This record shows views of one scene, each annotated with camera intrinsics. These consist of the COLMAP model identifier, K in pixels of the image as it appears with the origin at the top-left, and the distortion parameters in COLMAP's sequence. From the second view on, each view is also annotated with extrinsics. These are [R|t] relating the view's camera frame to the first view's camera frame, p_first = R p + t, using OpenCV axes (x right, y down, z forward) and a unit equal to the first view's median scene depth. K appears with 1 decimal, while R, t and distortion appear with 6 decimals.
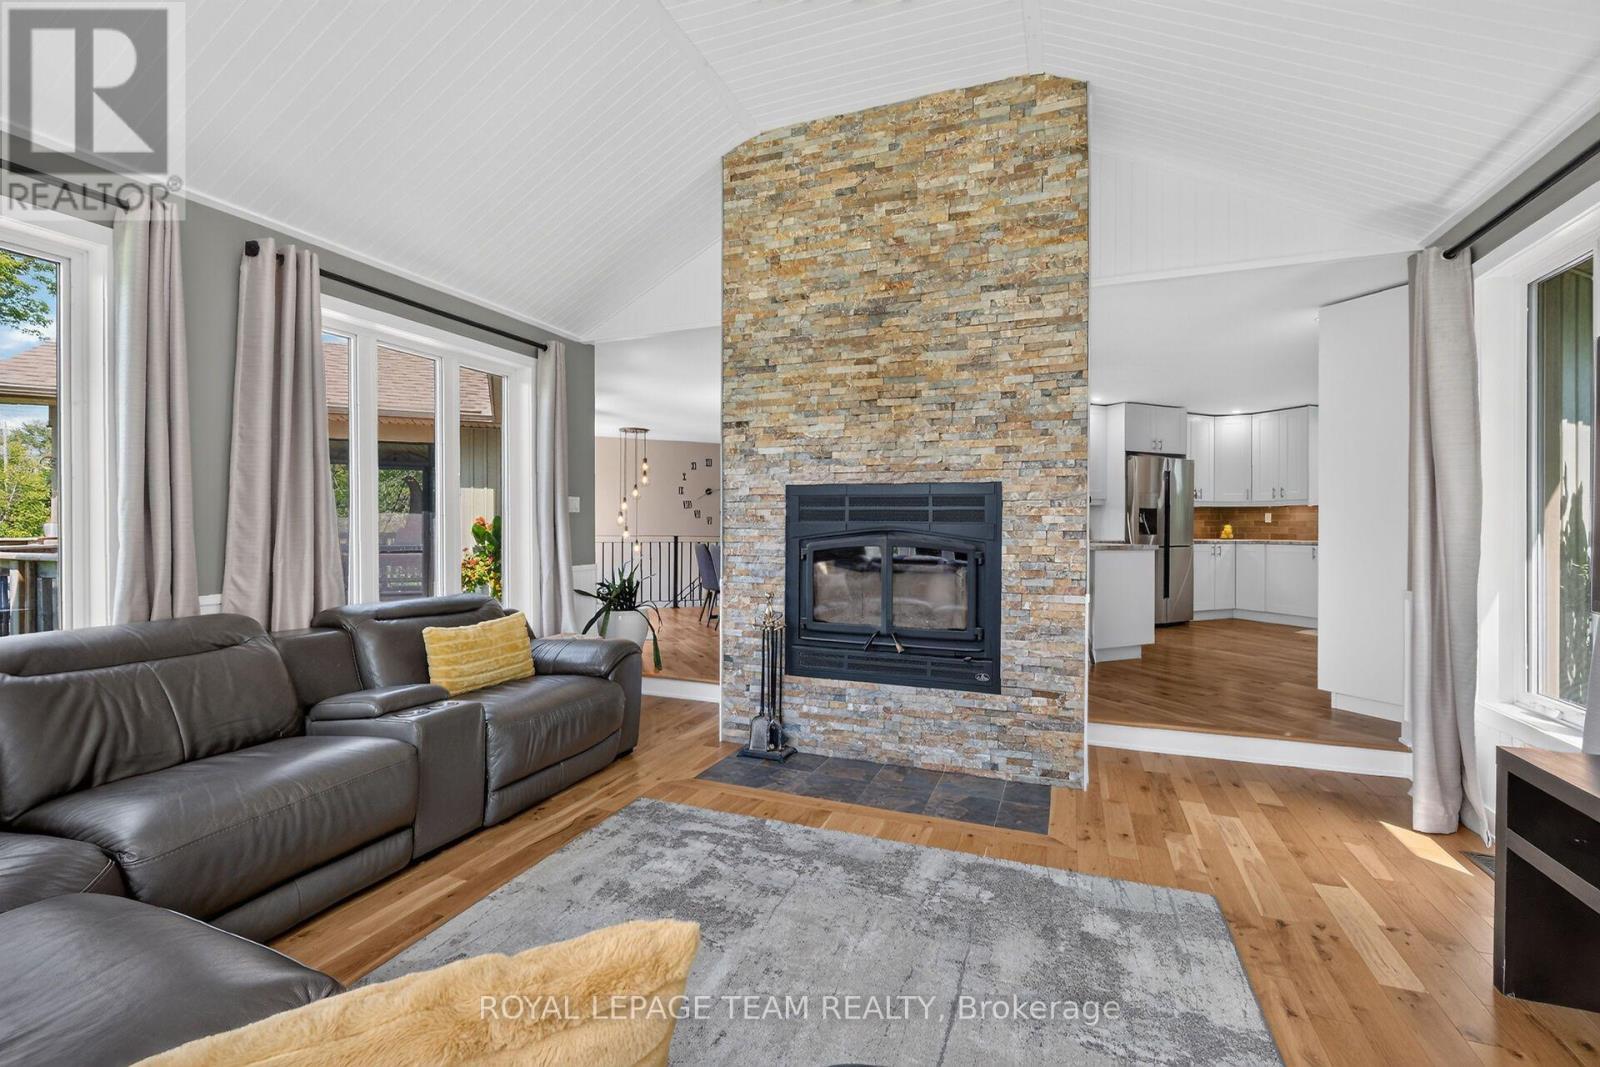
lens RADIAL K [[696.9, 0, 806.3], [0, 696.9, 529.7], [0, 0, 1]] dist [-0.006062, 0.000131]
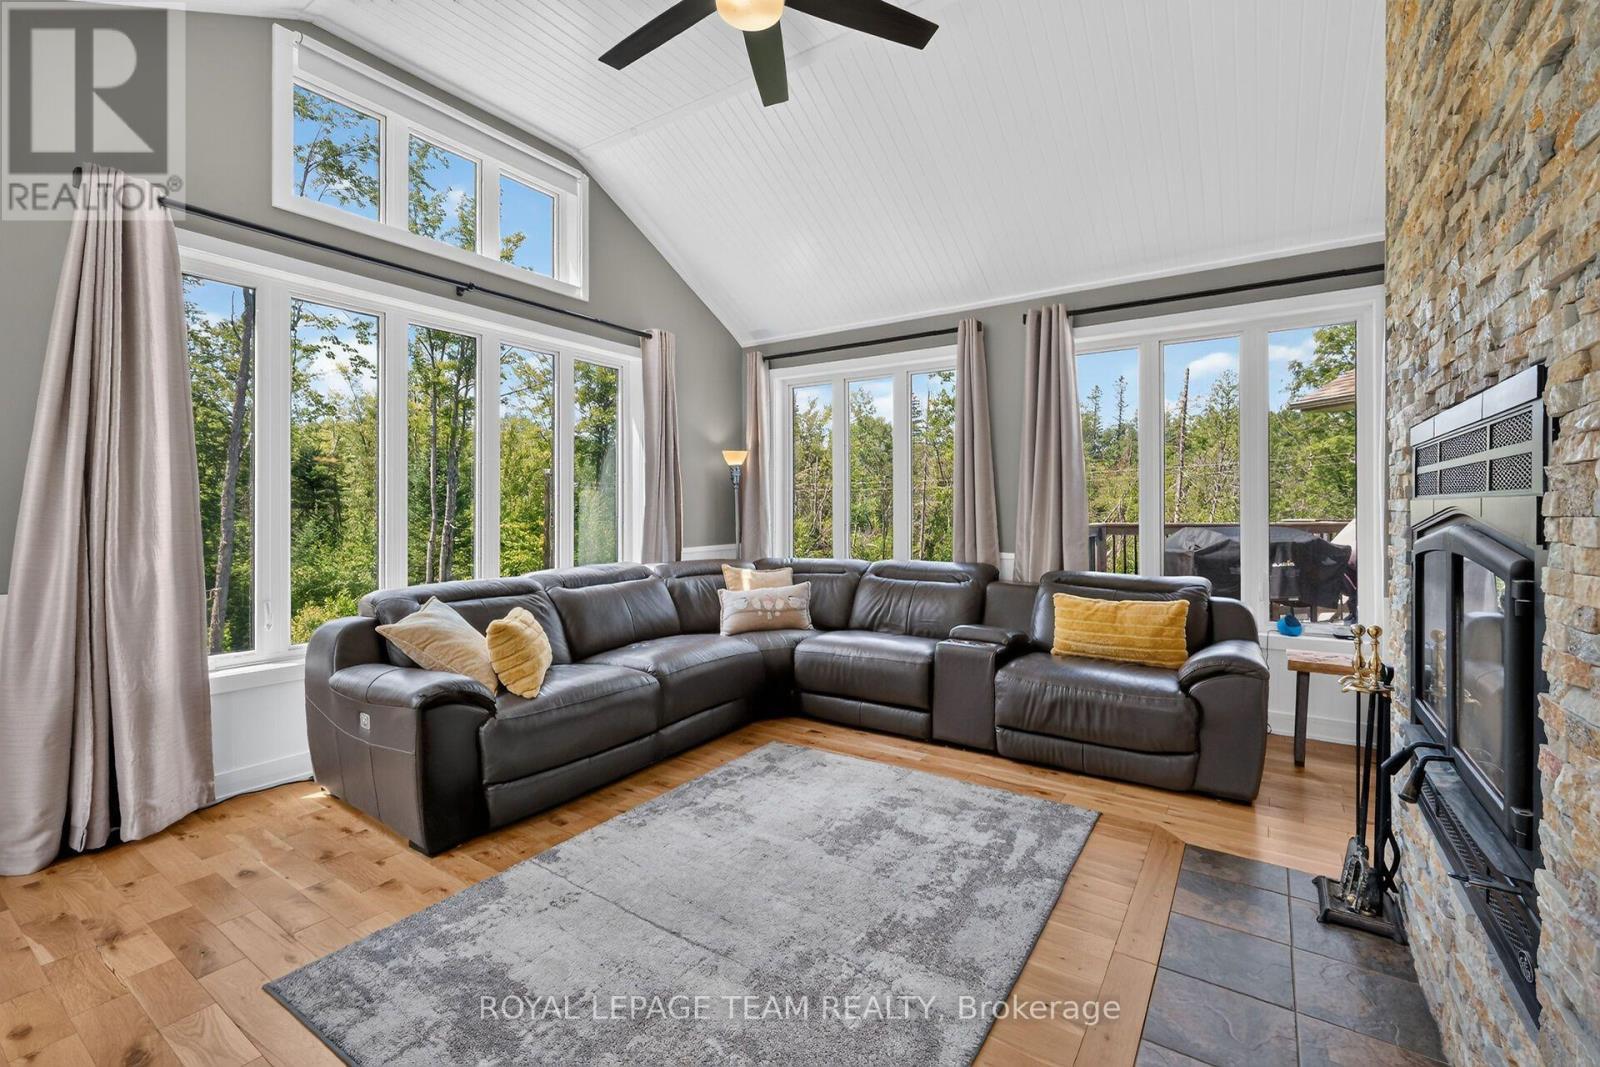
lens RADIAL K [[696.9, 0, 791.6], [0, 696.9, 507.6], [0, 0, 1]] dist [-0.006062, 0.000131]
pose [[-0.218796, 0.002771, -0.975767, 0.653216], [-0.013310, 0.999894, 0.005824, -0.005228], [0.975680, 0.014262, -0.218736, 0.733271]]
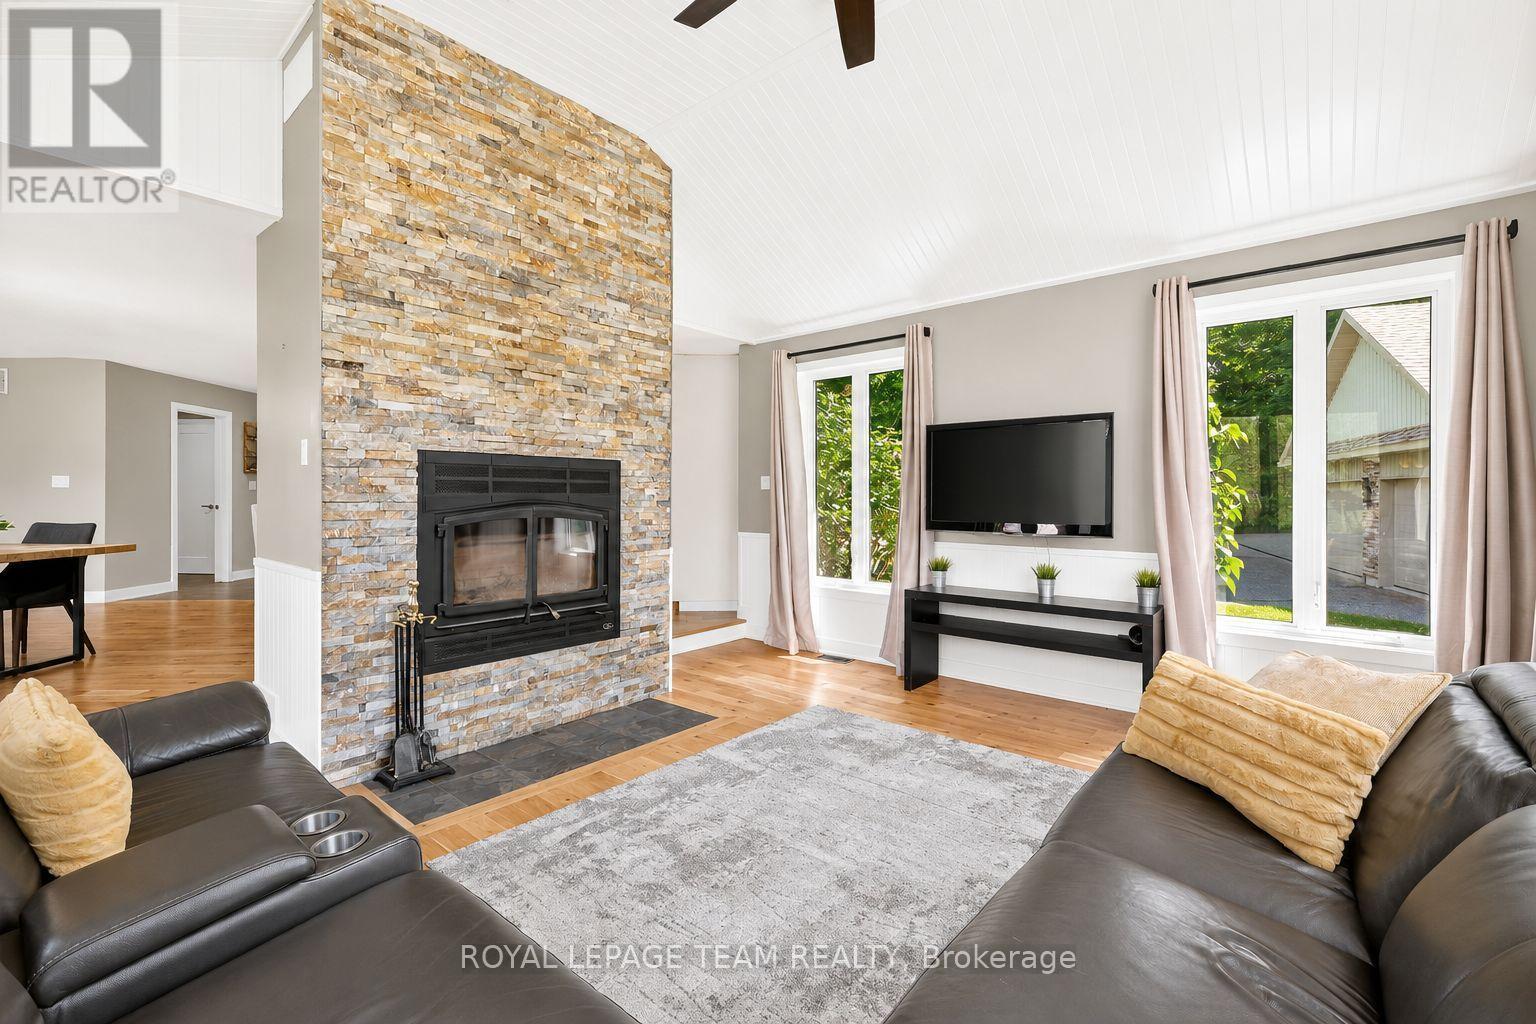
lens RADIAL K [[669.0, 0, 765.8], [0, 669.0, 495.2], [0, 0, 1]] dist [-0.006062, 0.000131]
pose [[0.323902, -0.003674, 0.946083, -0.725235], [0.004421, 0.999987, 0.002370, -0.010318], [-0.946080, 0.003415, 0.323915, 0.381948]]
